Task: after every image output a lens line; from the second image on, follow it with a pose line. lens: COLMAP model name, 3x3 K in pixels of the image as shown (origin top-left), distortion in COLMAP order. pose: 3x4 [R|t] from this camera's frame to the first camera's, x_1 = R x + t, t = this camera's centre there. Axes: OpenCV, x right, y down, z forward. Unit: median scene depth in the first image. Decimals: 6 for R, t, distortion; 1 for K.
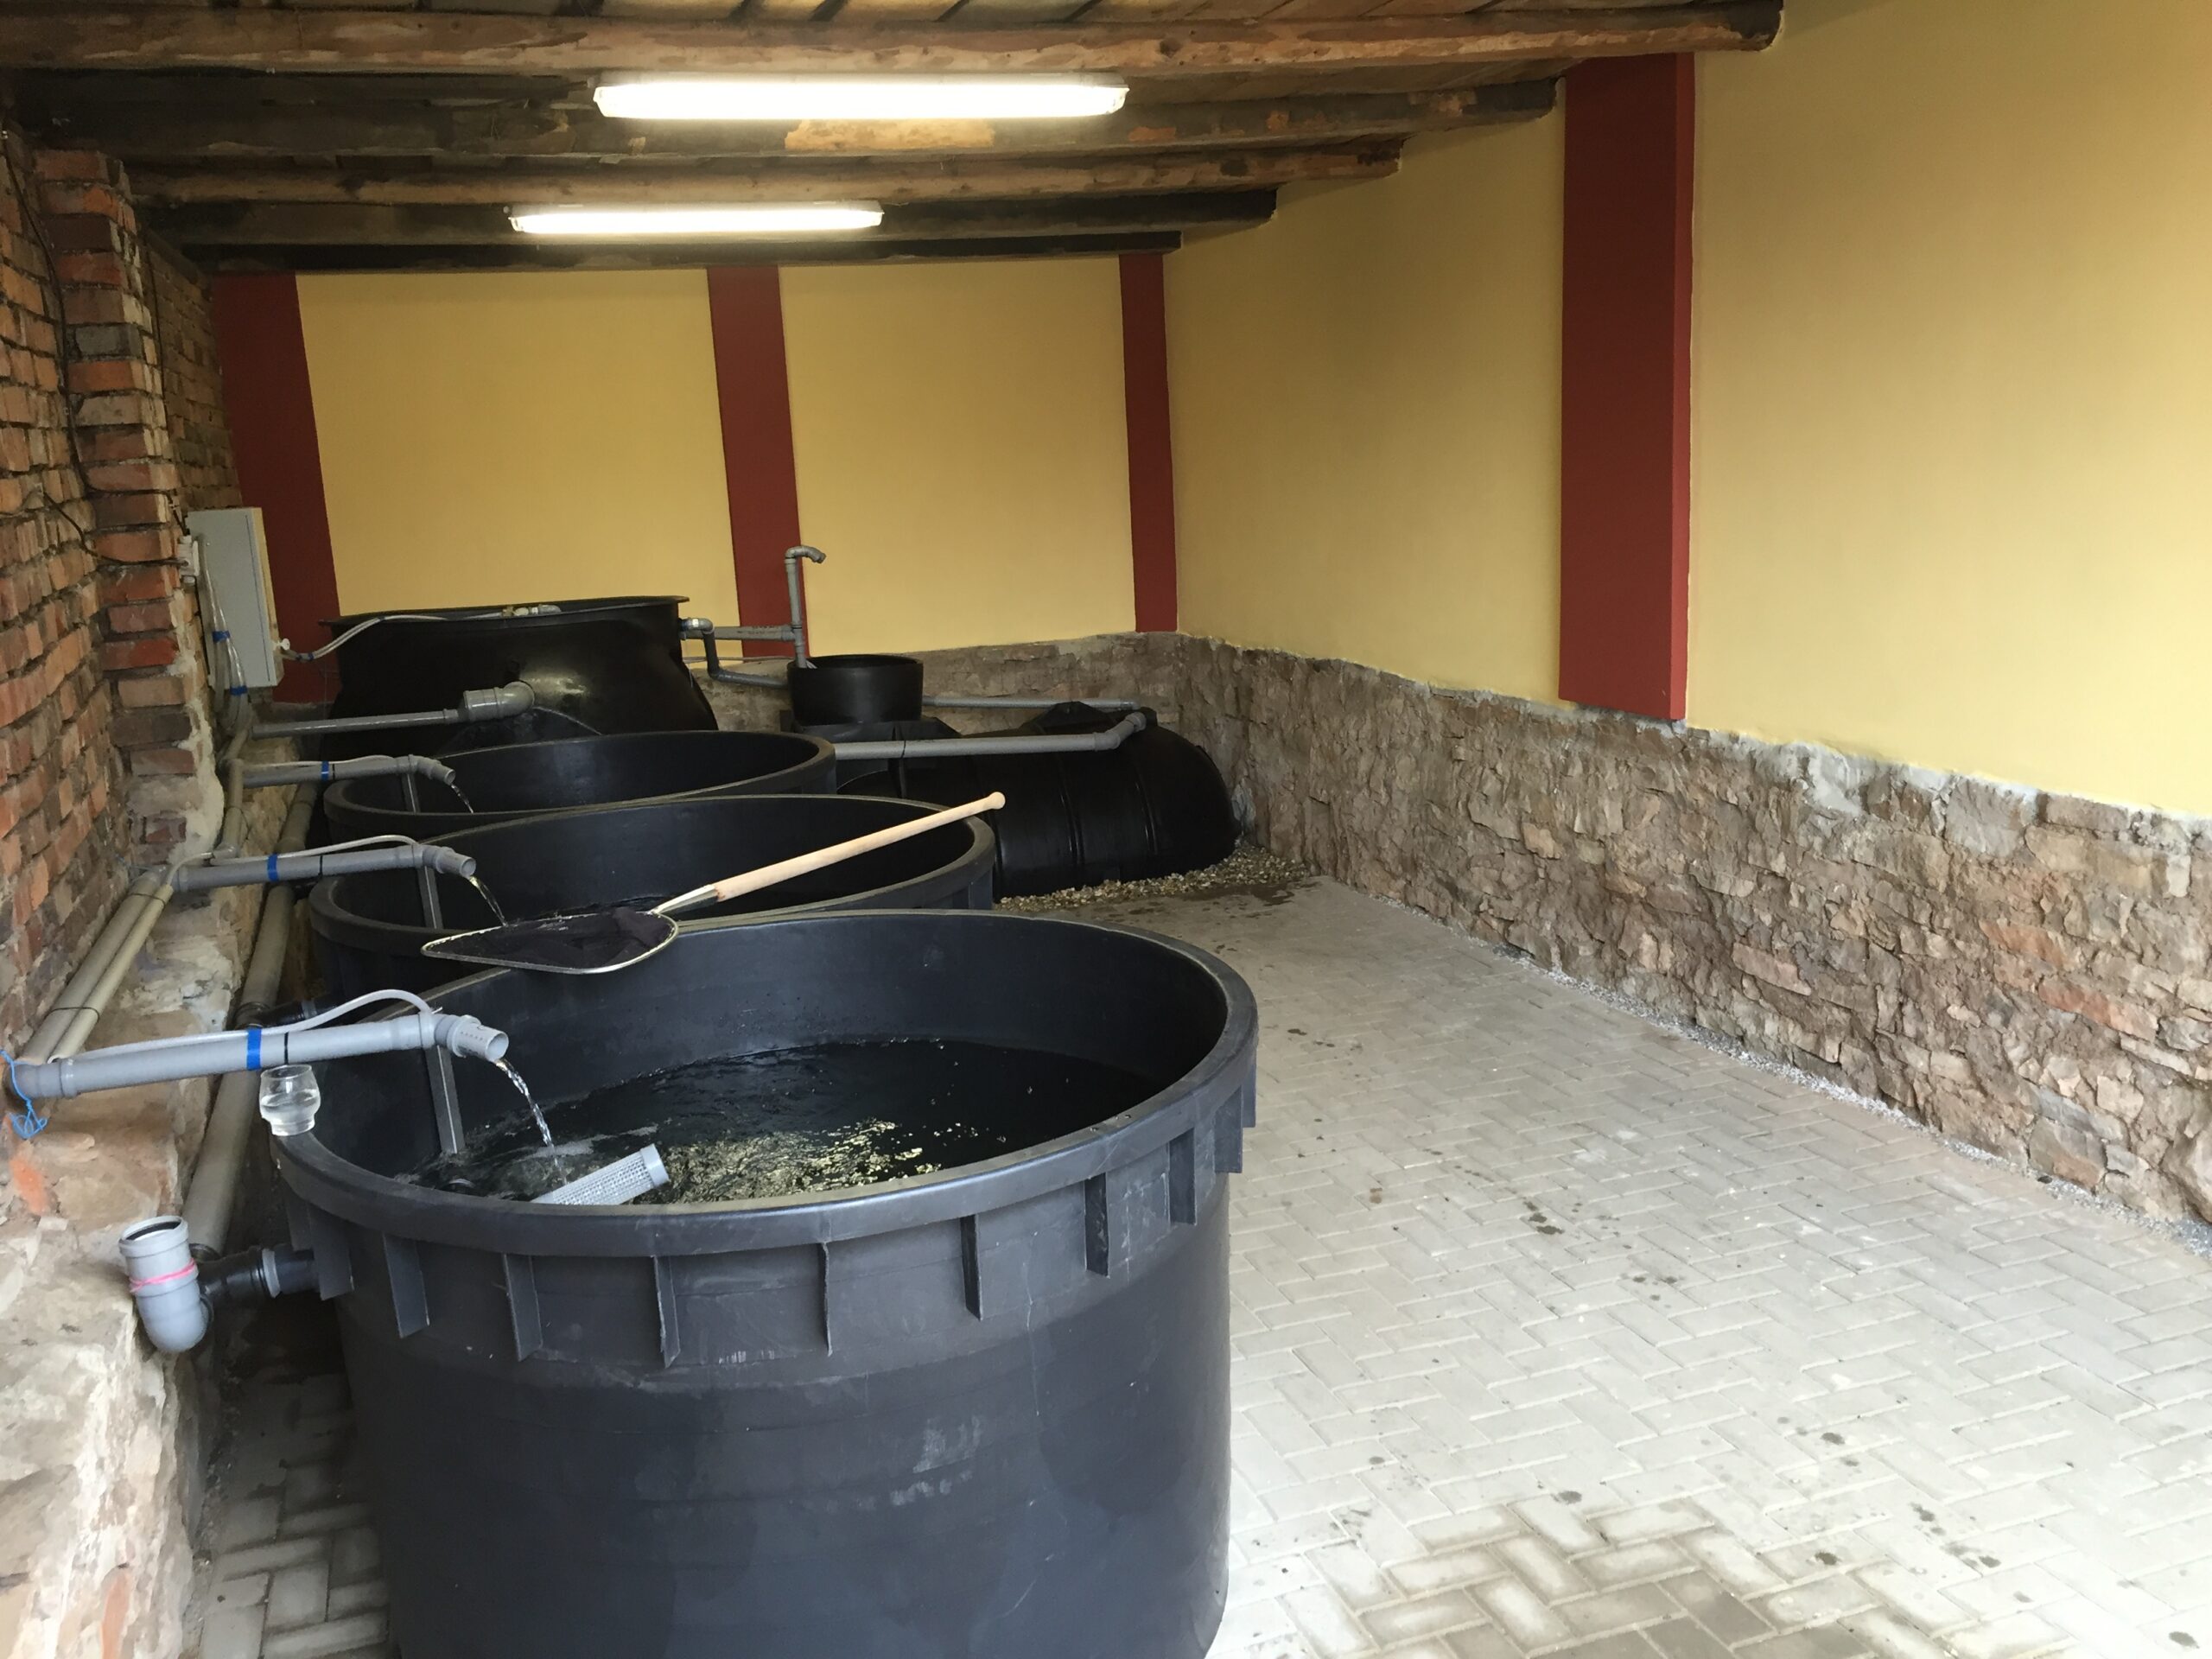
lens RADIAL K [[1894.9, 0, 1107.8], [0, 1894.9, 817.4], [0, 0, 1]] dist [0.079392, -0.112162]
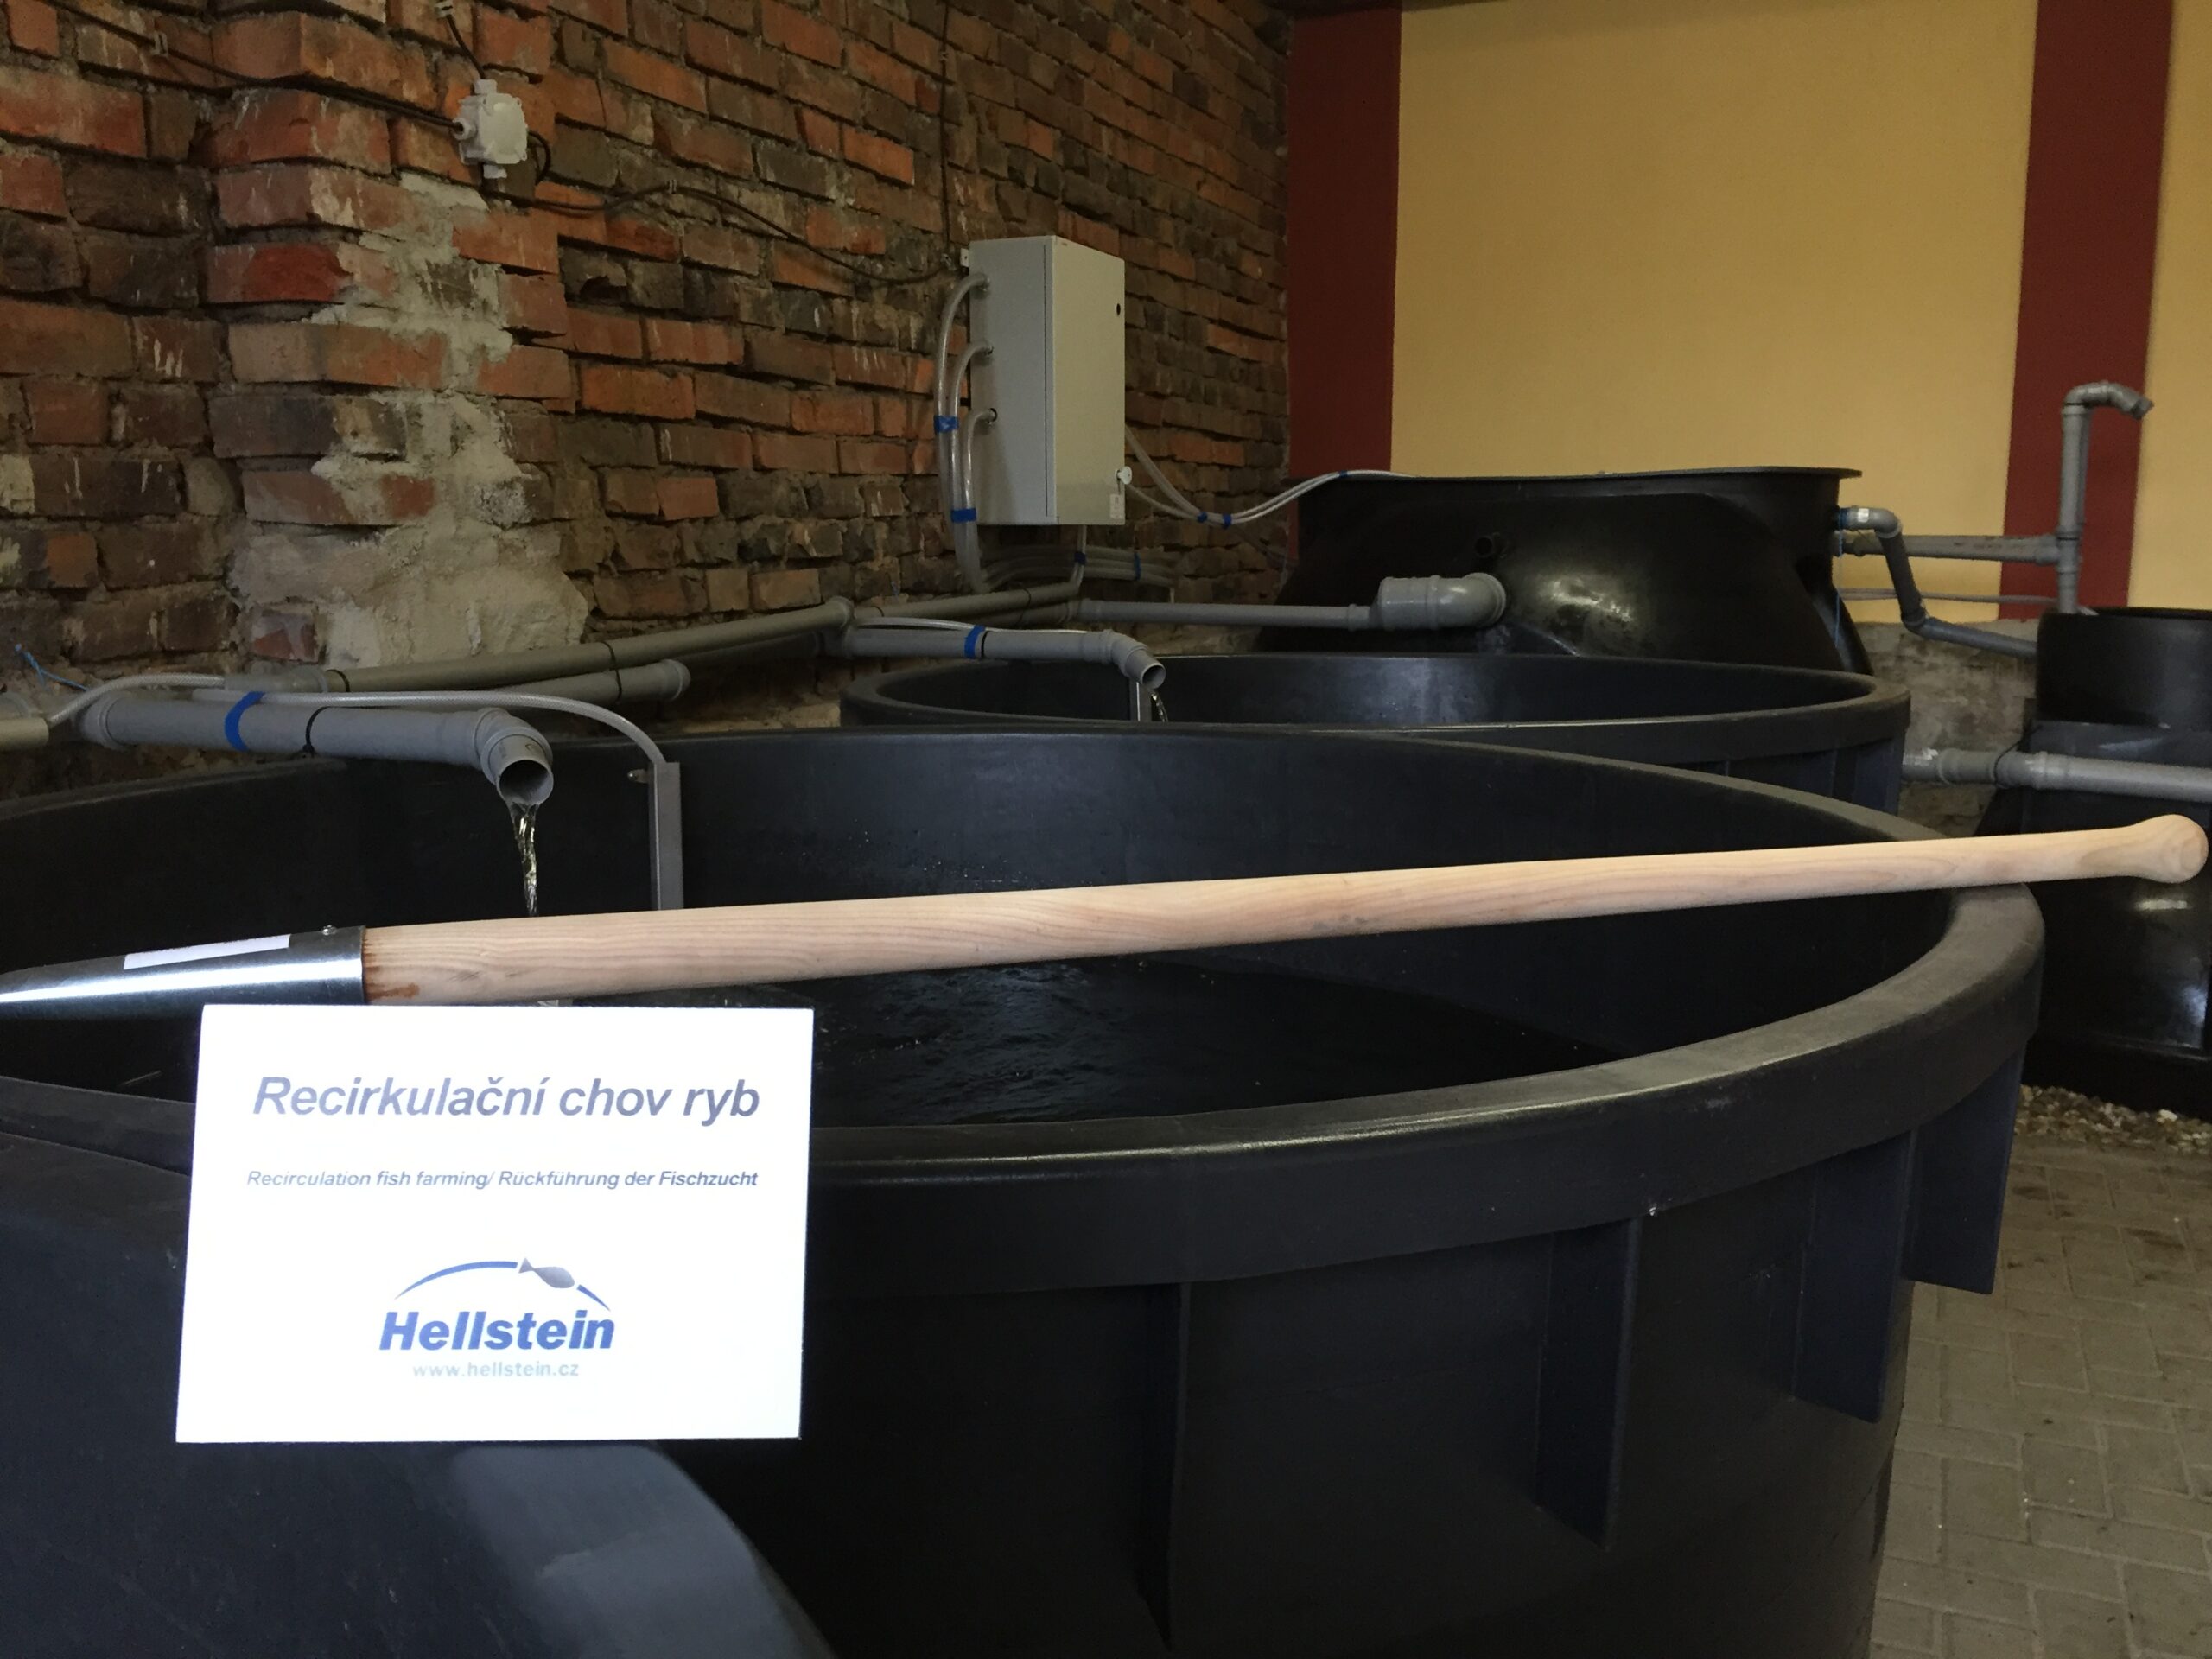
lens RADIAL K [[1894.9, 0, 1107.8], [0, 1894.9, 817.4], [0, 0, 1]] dist [0.079392, -0.112162]
pose [[0.739732, 0.146952, -0.656659, 0.002645], [-0.161688, 0.986089, 0.038532, -0.000528], [0.653187, 0.077670, 0.753203, 0.604388]]
